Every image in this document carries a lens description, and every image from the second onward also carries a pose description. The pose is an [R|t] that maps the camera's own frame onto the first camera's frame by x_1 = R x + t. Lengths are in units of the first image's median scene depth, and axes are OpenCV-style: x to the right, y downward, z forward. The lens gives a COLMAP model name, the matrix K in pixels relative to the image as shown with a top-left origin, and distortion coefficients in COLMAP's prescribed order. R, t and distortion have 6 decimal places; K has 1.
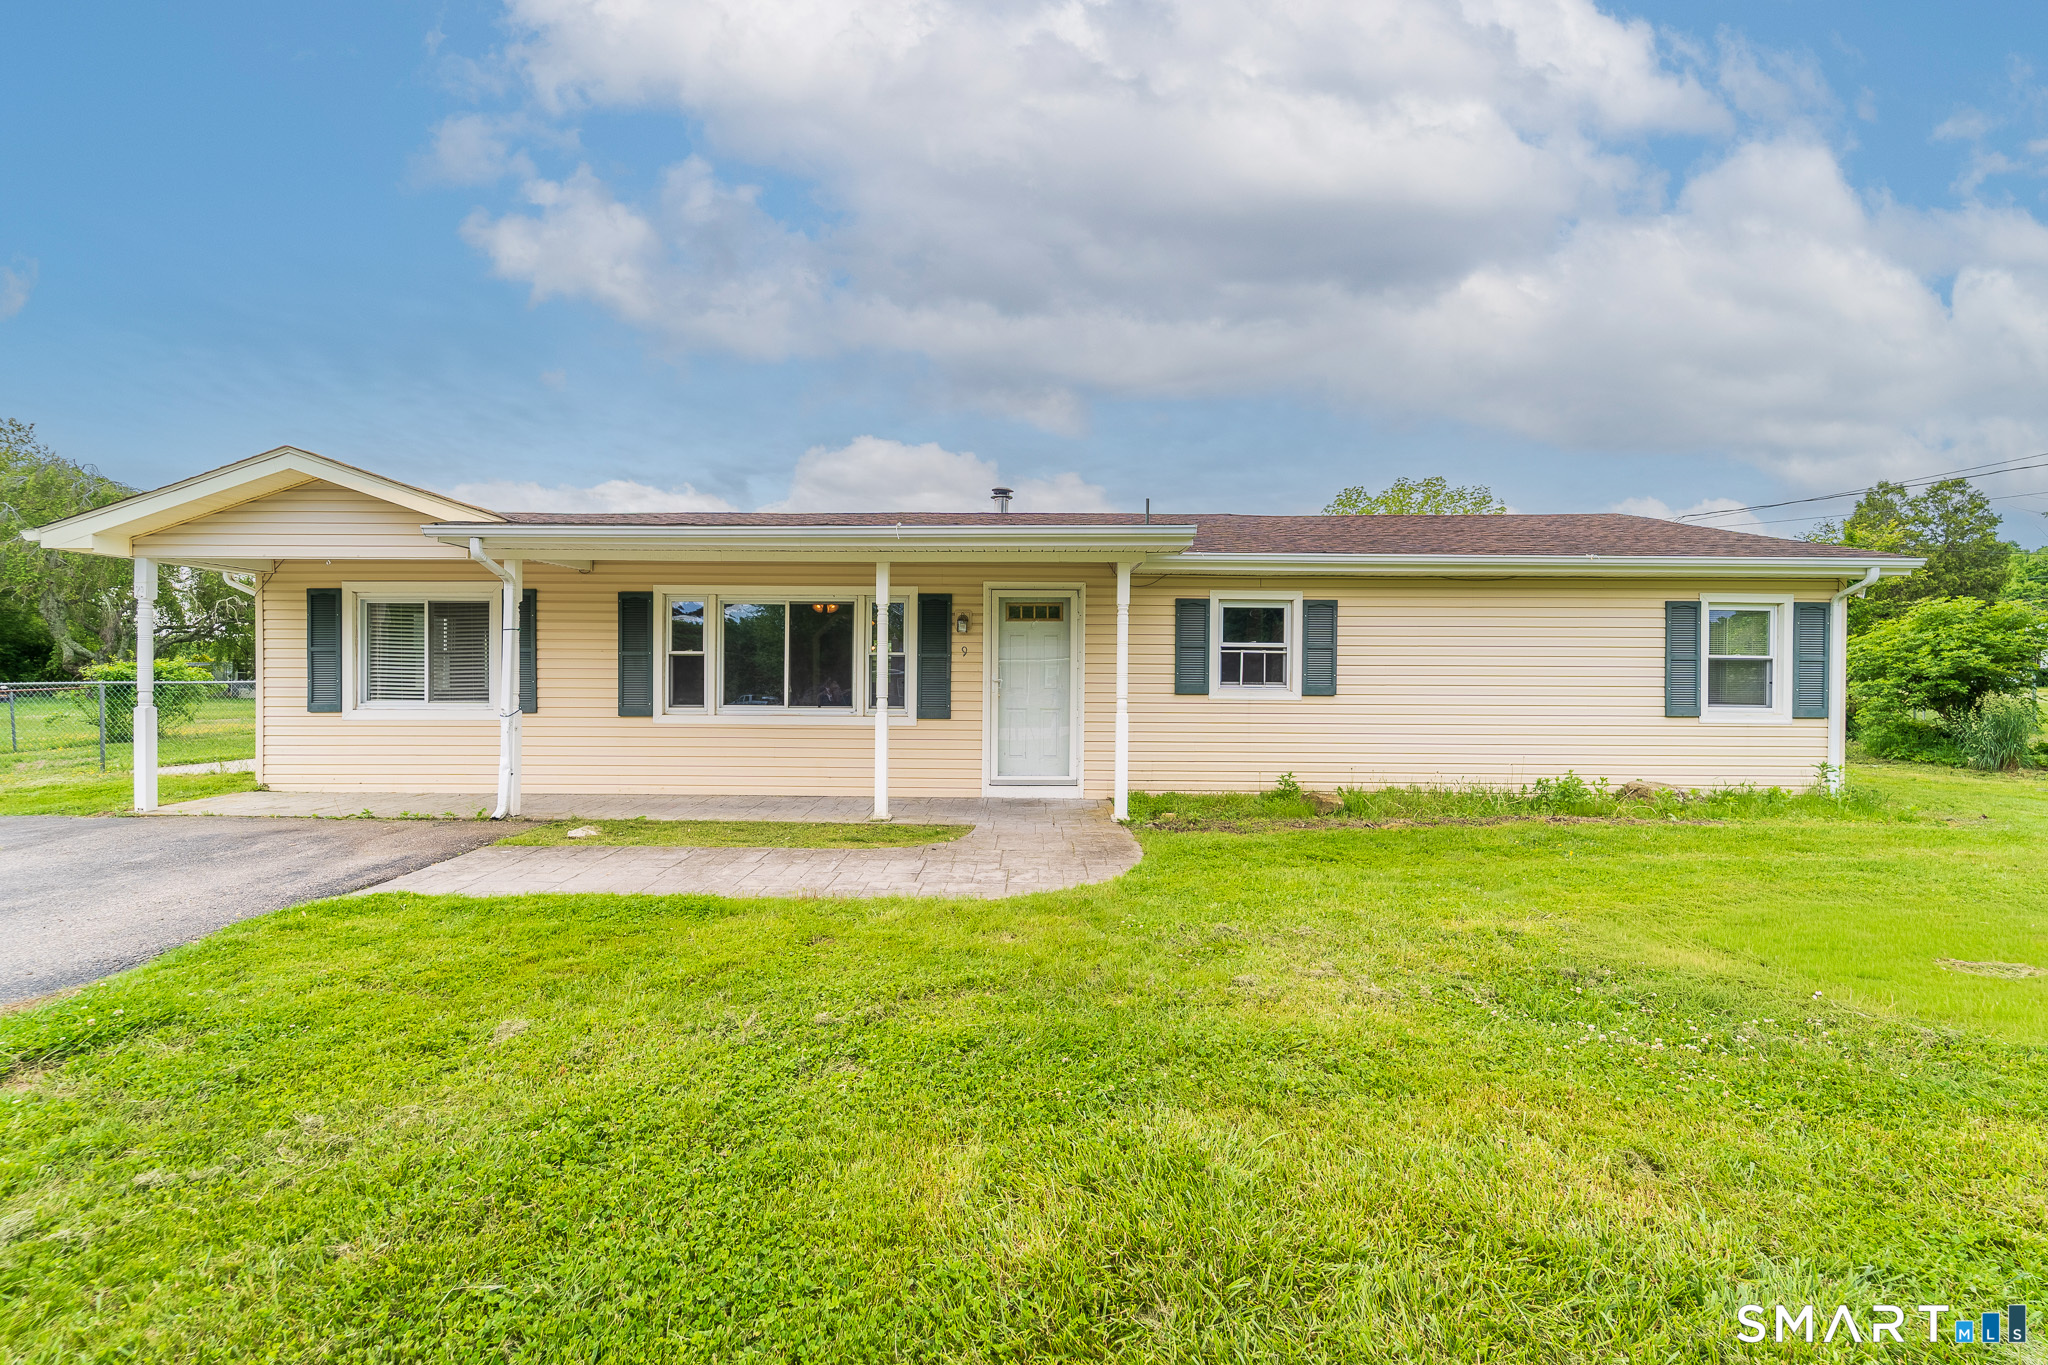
lens RADIAL K [[832.4, 0, 1029.0], [0, 832.4, 679.7], [0, 0, 1]] dist [0.004579, -0.000183]
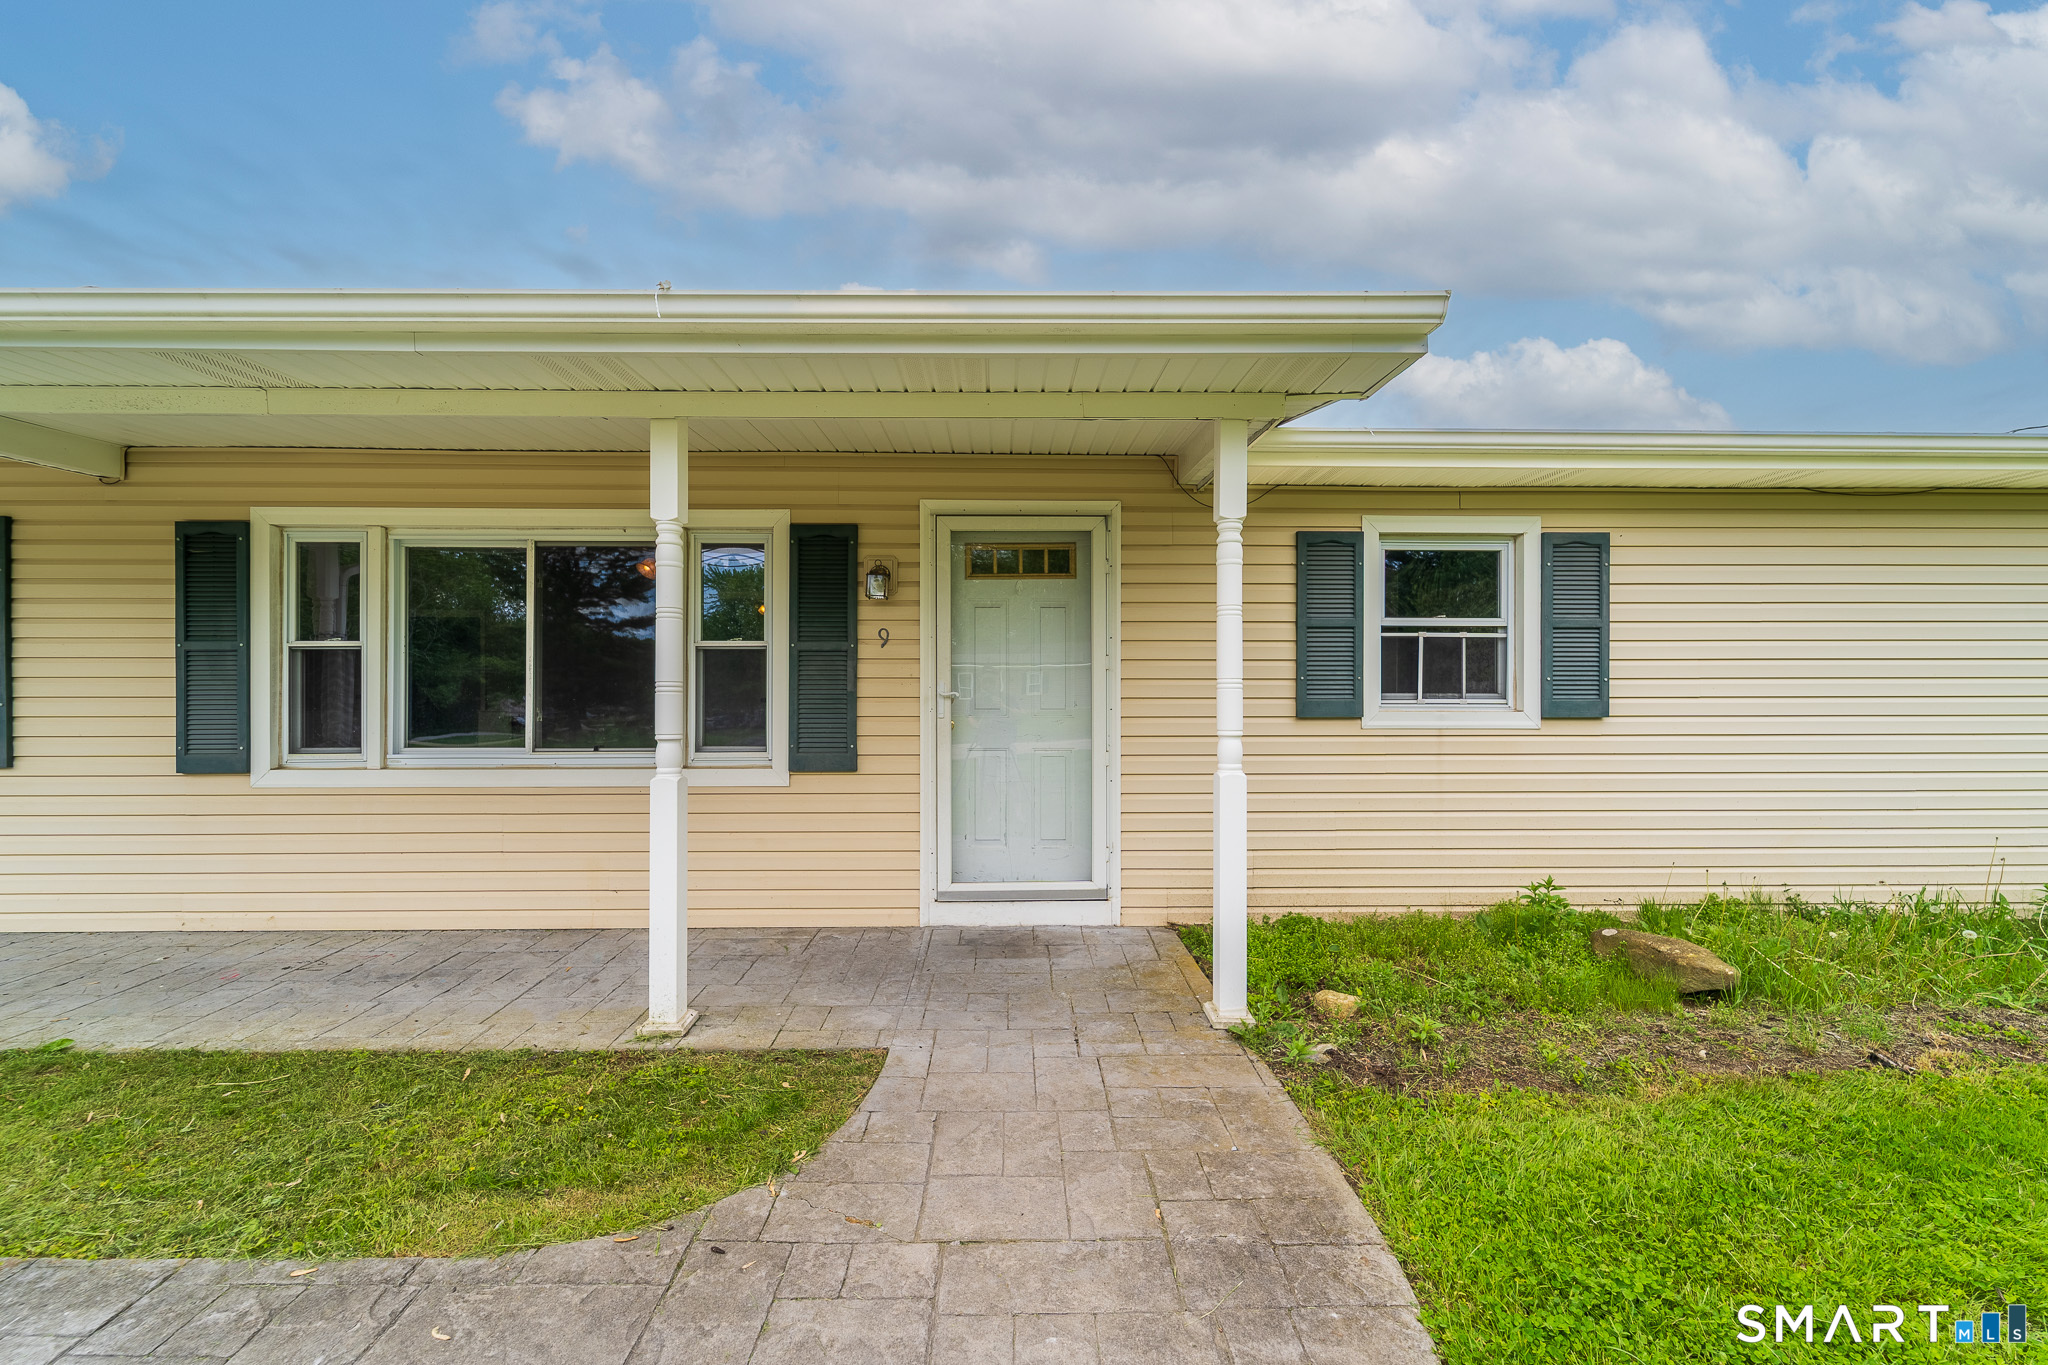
lens RADIAL K [[832.4, 0, 1011.7], [0, 832.4, 686.3], [0, 0, 1]] dist [0.004579, -0.000183]
pose [[0.998726, -0.008174, 0.049799, -0.025326], [0.008240, 0.999965, -0.001103, -0.003239], [-0.049788, 0.001512, 0.998759, 0.493012]]
